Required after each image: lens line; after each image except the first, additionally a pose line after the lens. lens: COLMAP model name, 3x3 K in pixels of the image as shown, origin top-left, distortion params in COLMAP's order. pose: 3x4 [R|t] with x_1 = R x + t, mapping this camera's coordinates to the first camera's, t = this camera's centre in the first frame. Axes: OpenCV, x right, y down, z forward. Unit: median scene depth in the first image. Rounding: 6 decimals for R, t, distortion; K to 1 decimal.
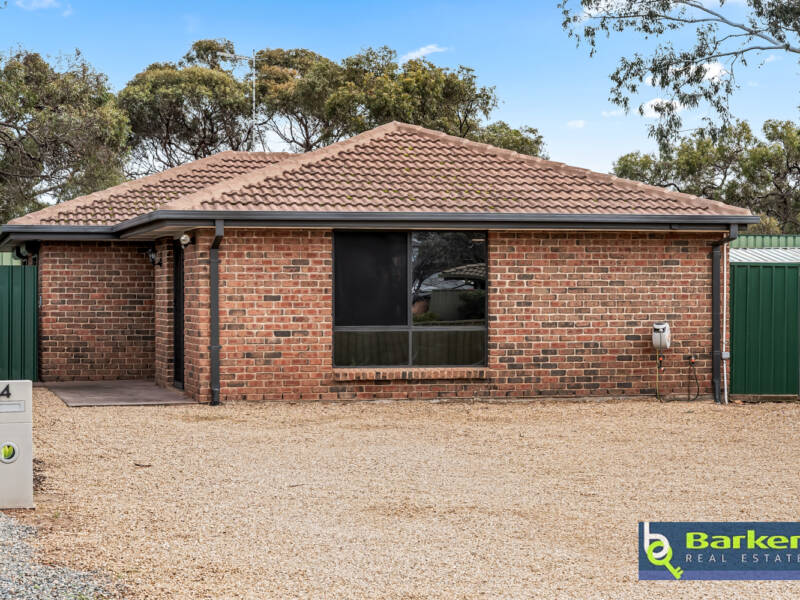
lens RADIAL K [[1668.7, 0, 354.6], [0, 1668.7, 300.7], [0, 0, 1]] dist [-0.013022, 0.341644]
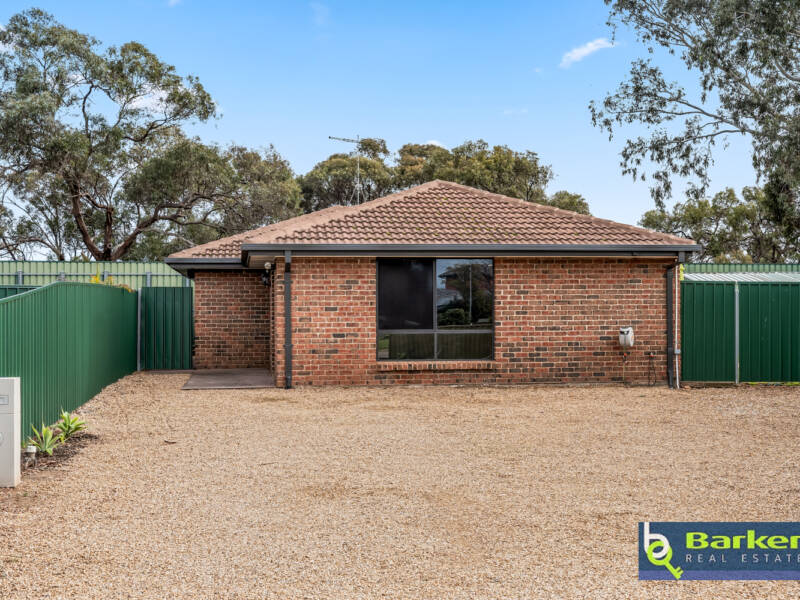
lens RADIAL K [[1065.8, 0, 400.0], [0, 1065.8, 300.0], [0, 0, 1]] dist [0.000943, -0.020561]
pose [[0.996411, -0.003581, -0.084567, 0.076405], [0.002622, 0.999931, -0.011445, 0.001150], [0.084602, 0.011183, 0.996352, 0.146821]]
